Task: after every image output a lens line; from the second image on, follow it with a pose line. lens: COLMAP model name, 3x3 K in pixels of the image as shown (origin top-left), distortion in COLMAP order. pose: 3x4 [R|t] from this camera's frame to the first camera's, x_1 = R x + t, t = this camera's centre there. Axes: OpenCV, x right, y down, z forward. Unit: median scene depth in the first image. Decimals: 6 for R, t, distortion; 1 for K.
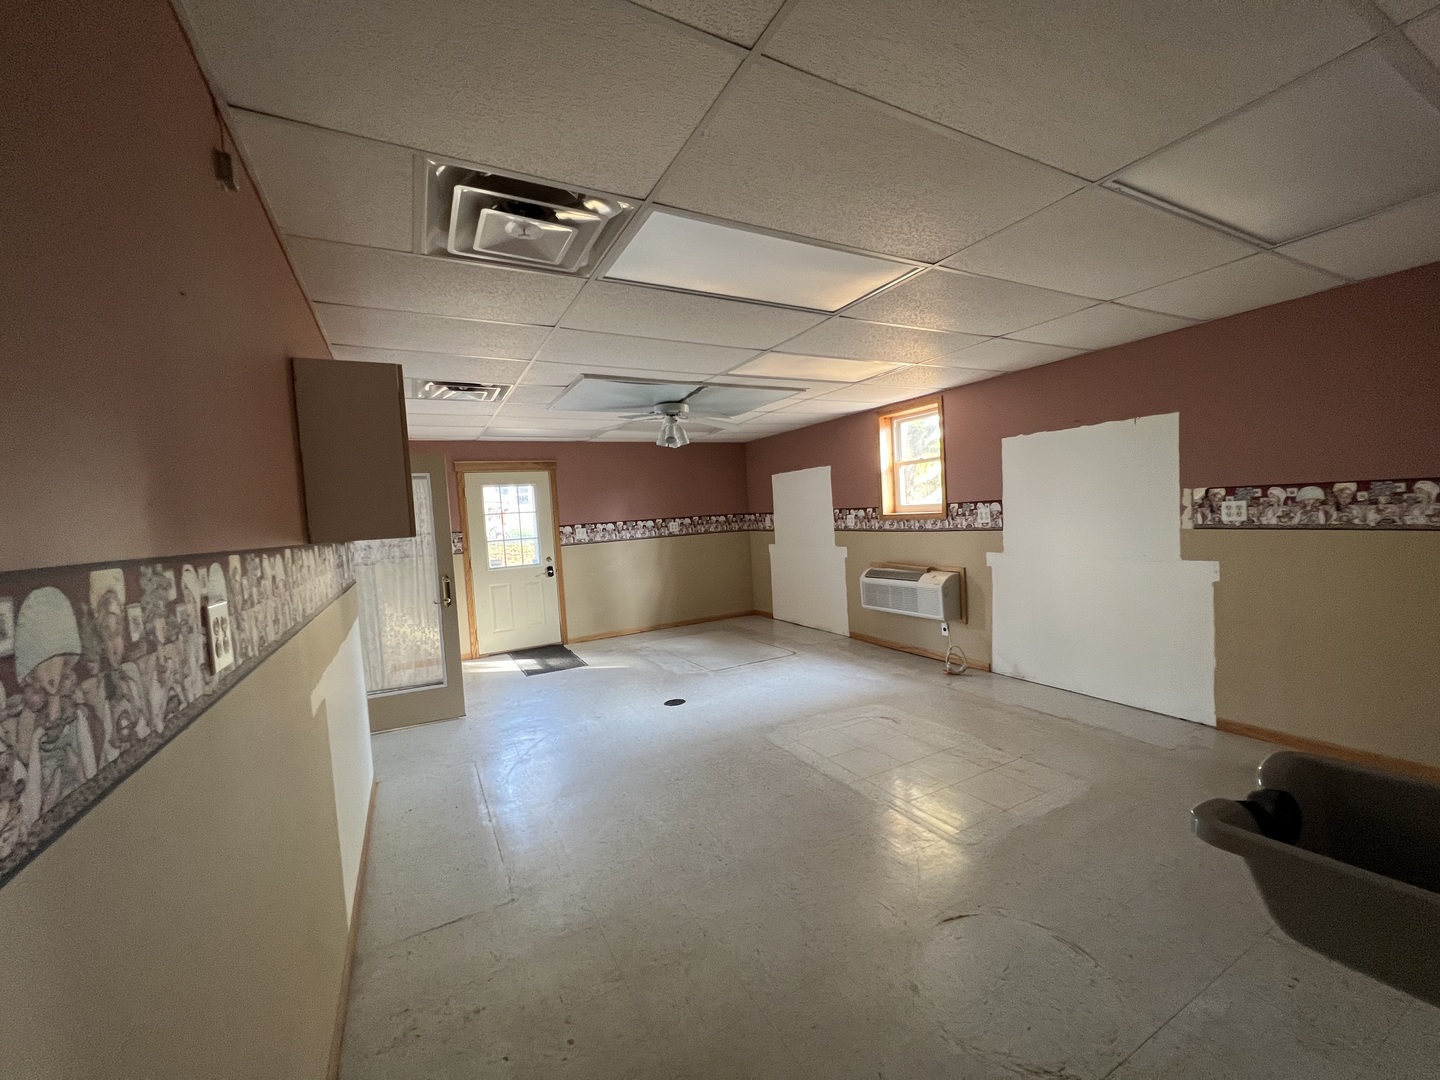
lens RADIAL K [[574.1, 0, 721.4], [0, 574.1, 542.2], [0, 0, 1]] dist [0.002868, 0.000425]
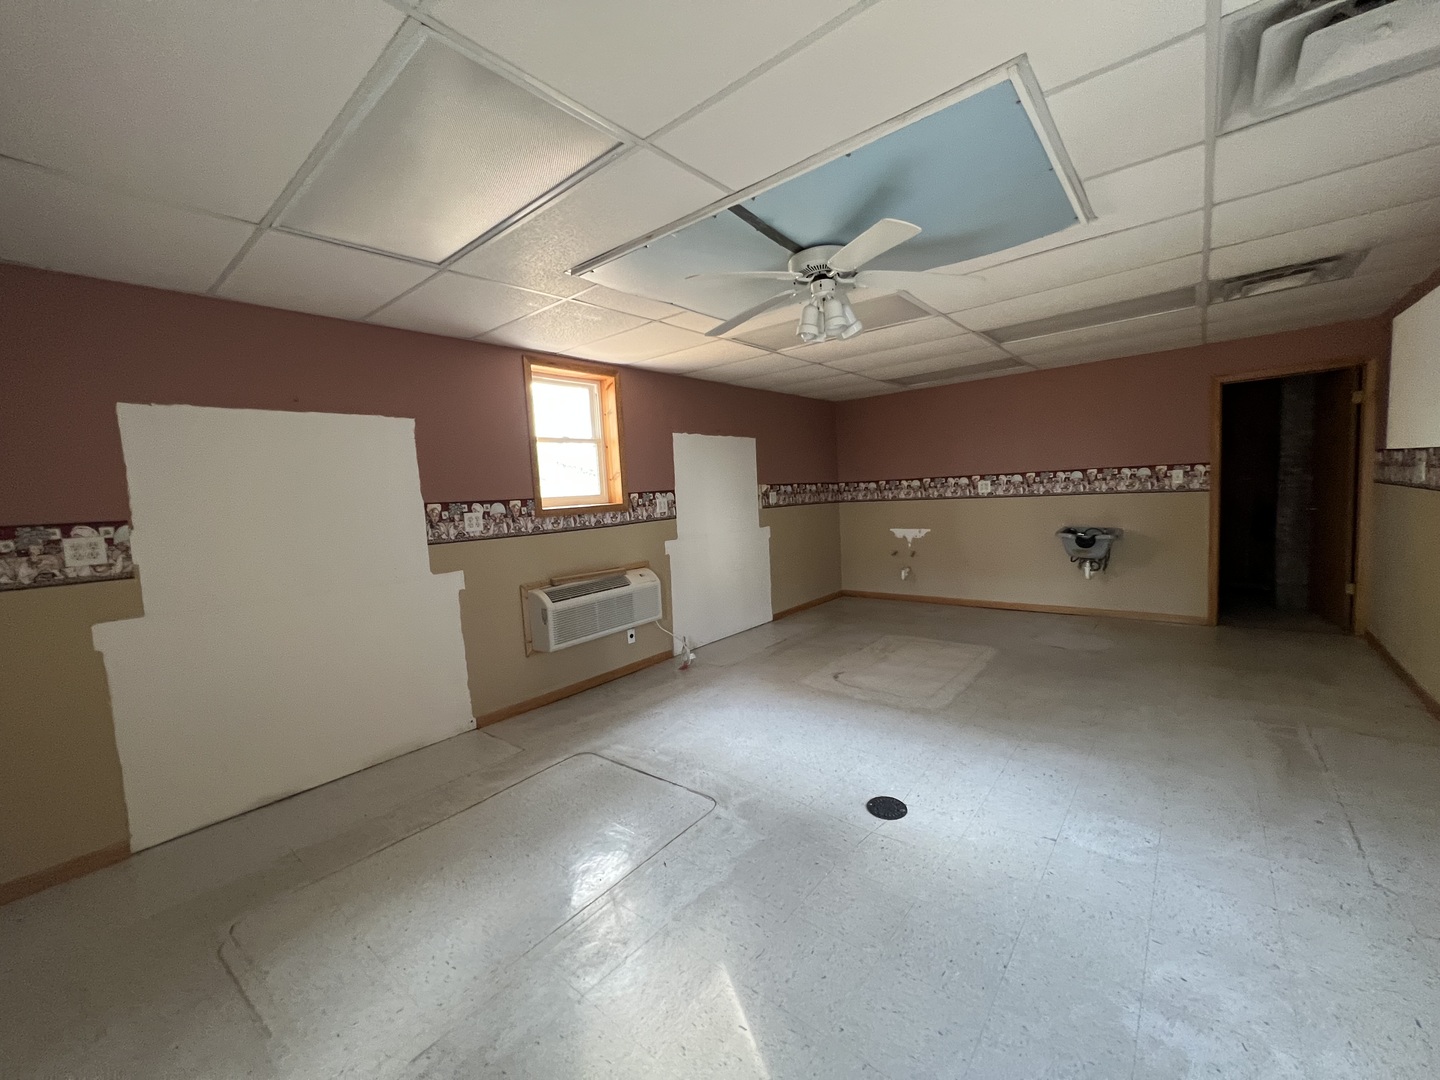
lens RADIAL K [[574.1, 0, 725.1], [0, 574.1, 546.5], [0, 0, 1]] dist [0.002868, 0.000425]
pose [[-0.373944, -0.016331, 0.927308, -0.478781], [0.120768, 0.990475, 0.066144, -0.025518], [-0.919555, 0.136724, -0.368410, 1.170358]]
